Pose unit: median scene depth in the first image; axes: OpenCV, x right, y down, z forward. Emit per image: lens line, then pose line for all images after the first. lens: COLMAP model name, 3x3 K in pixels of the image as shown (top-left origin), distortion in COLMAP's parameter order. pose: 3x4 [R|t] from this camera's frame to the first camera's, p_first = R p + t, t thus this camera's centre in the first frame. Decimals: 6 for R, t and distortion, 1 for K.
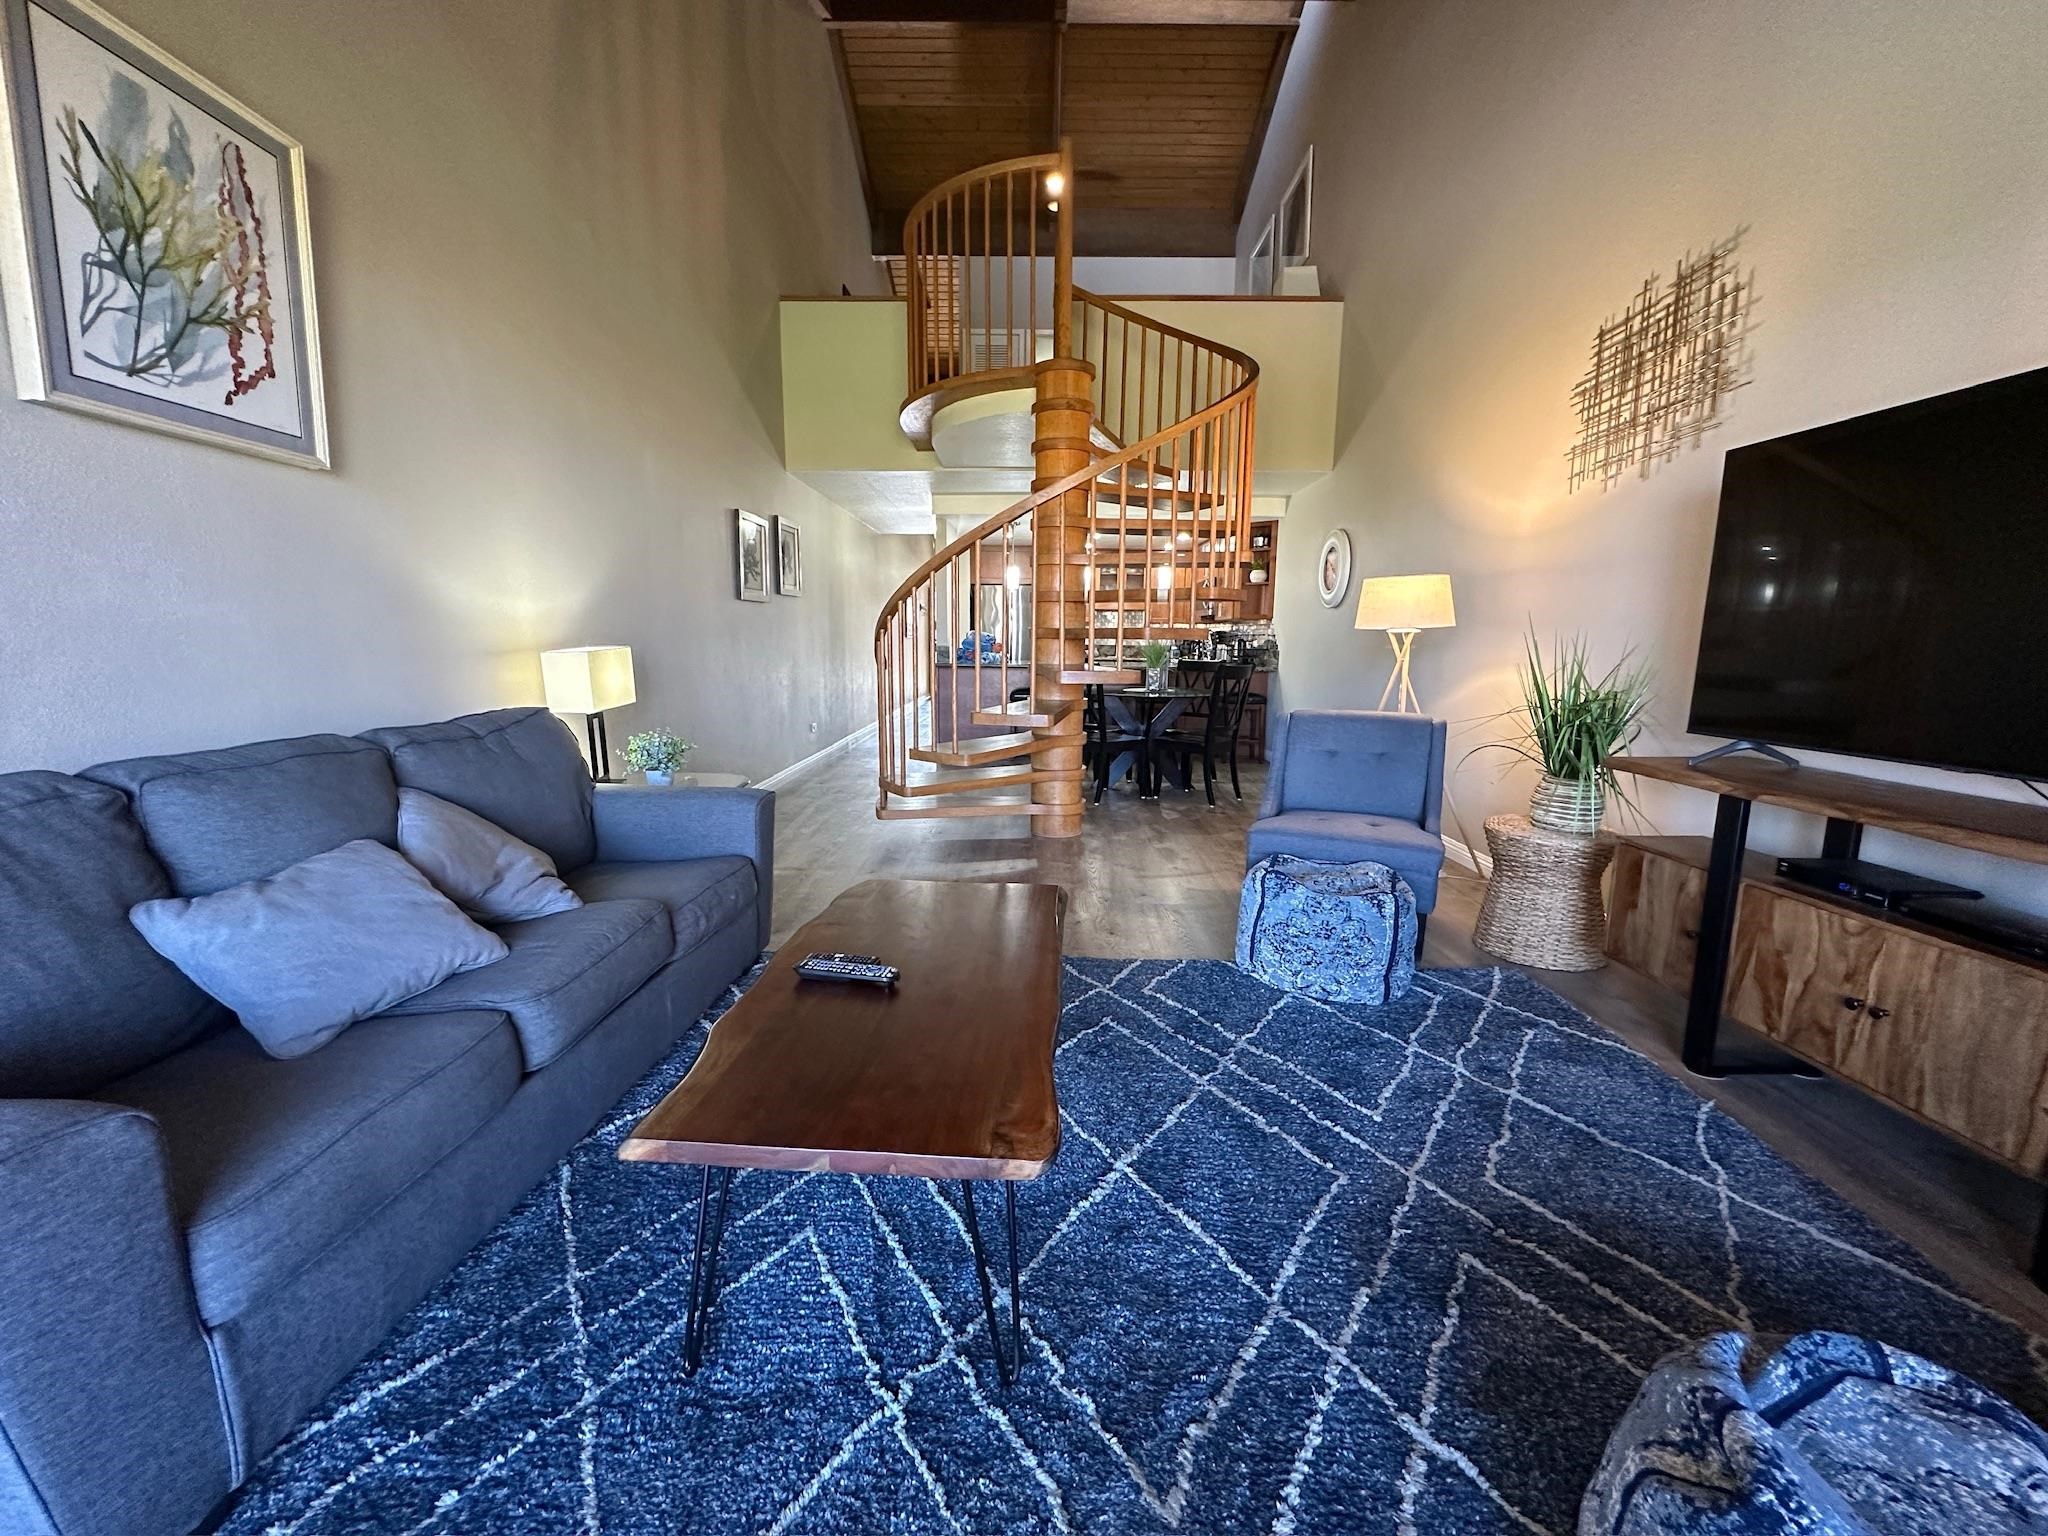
lens RADIAL K [[816.4, 0, 1024.4], [0, 816.4, 765.5], [0, 0, 1]] dist [-0.002839, 0.000811]
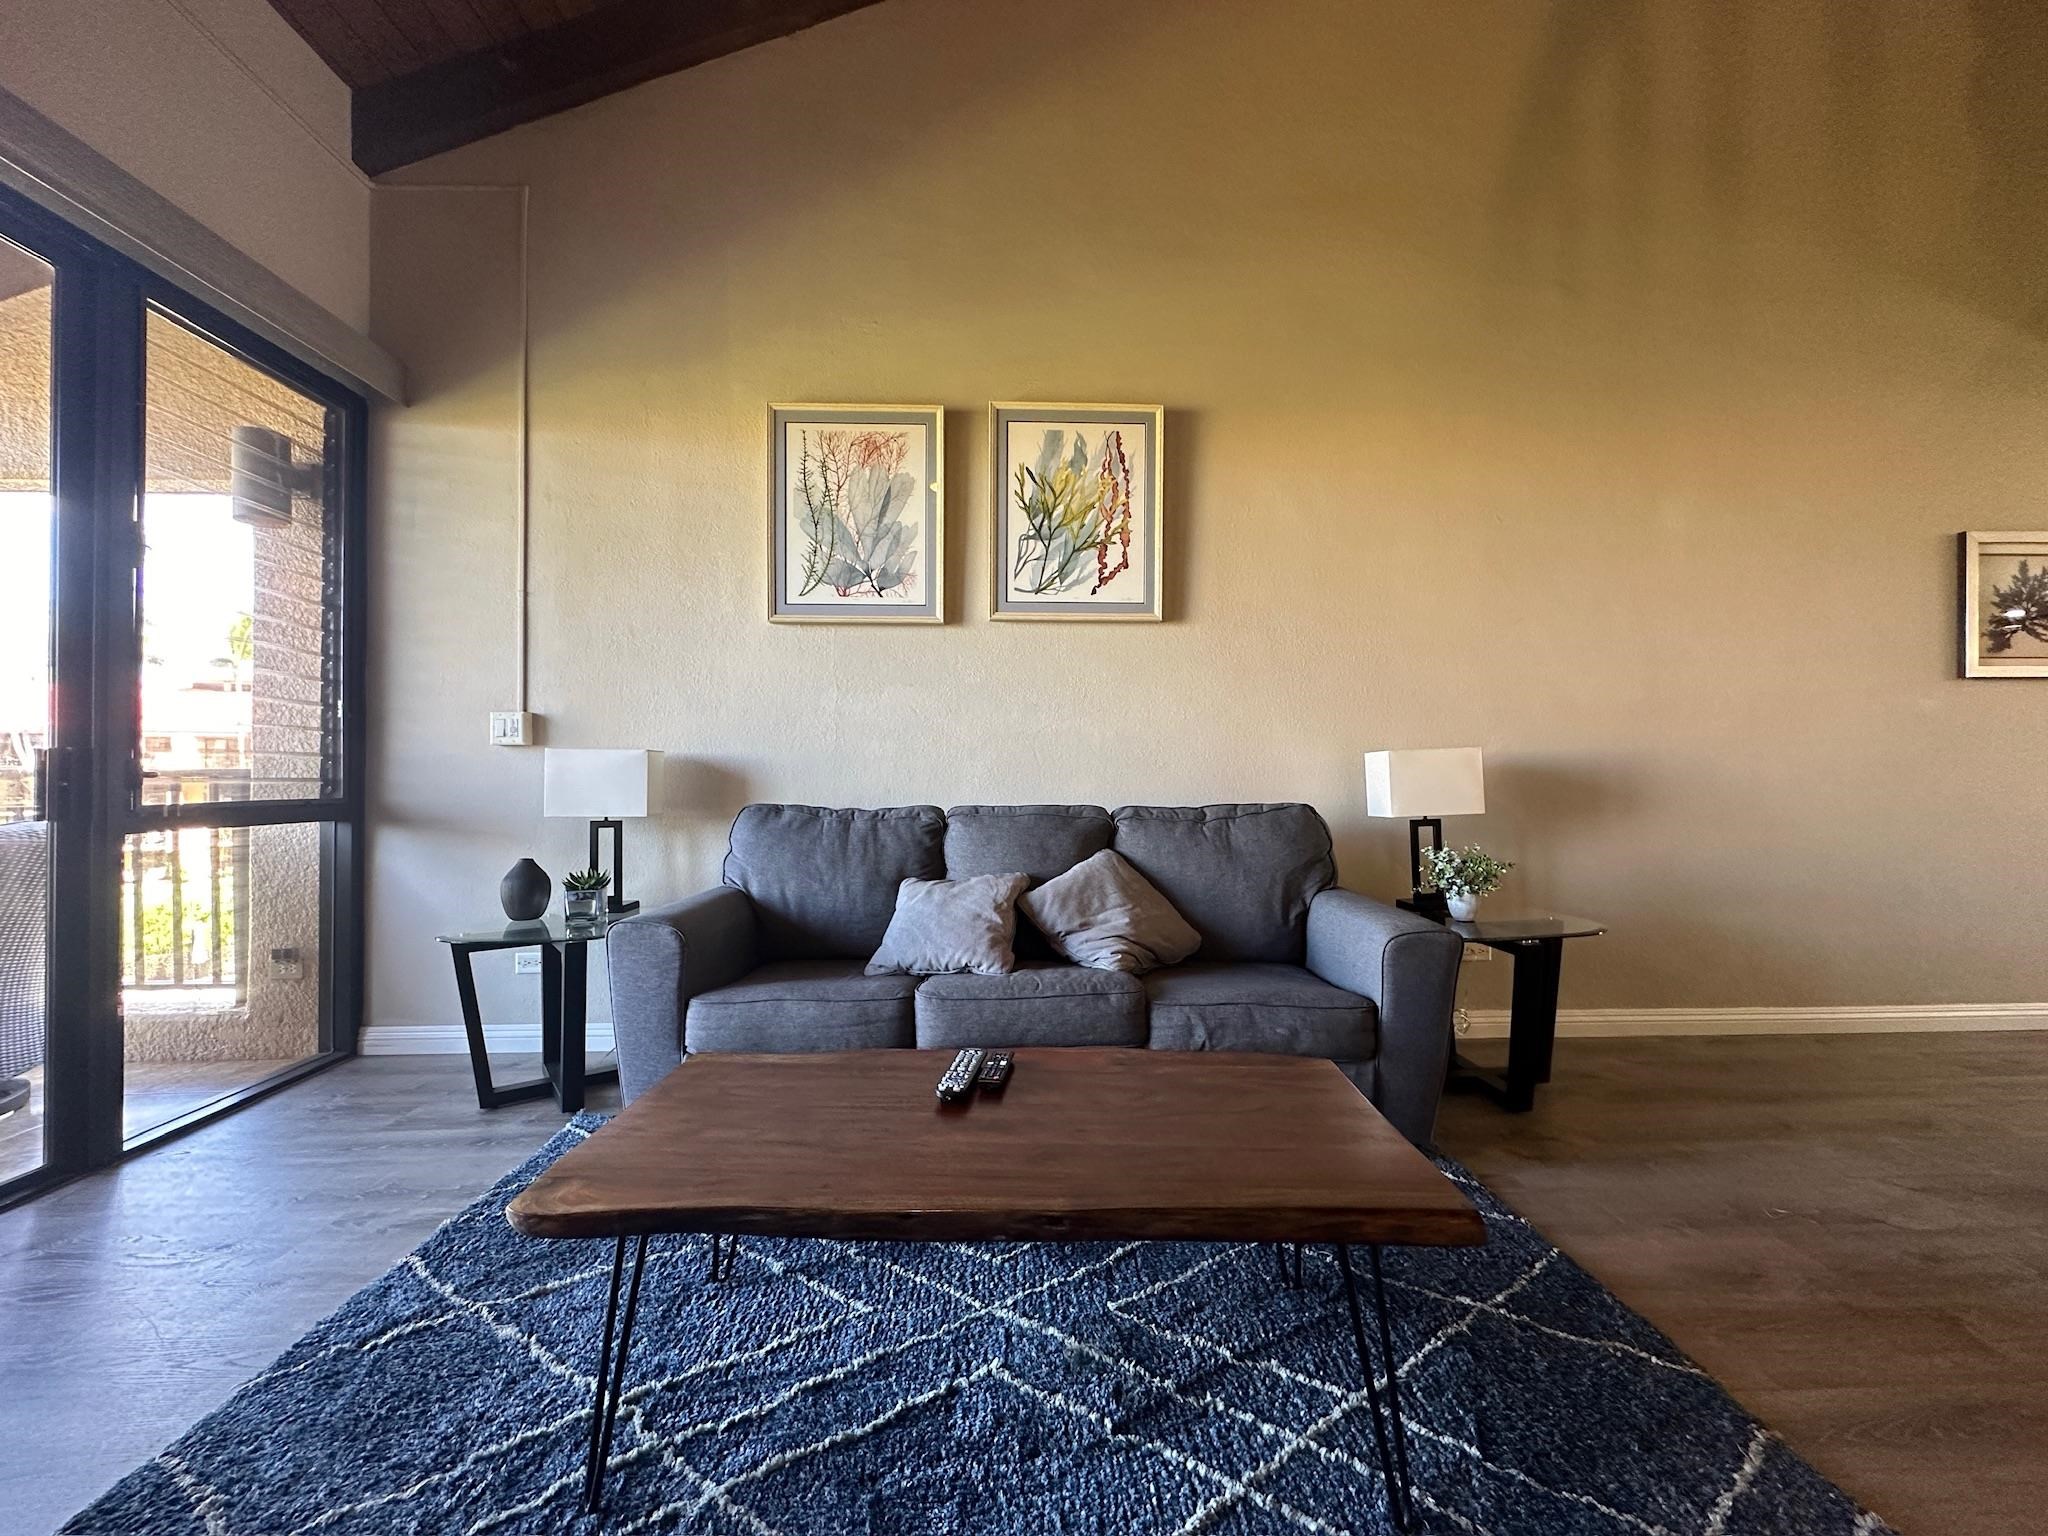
lens RADIAL K [[816.4, 0, 1024.5], [0, 816.4, 770.1], [0, 0, 1]] dist [-0.002839, 0.000811]
pose [[0.050482, -0.016507, -0.998589, 0.544083], [-0.153773, 0.987812, -0.024102, -0.046988], [0.986816, 0.154773, 0.047329, 0.792924]]
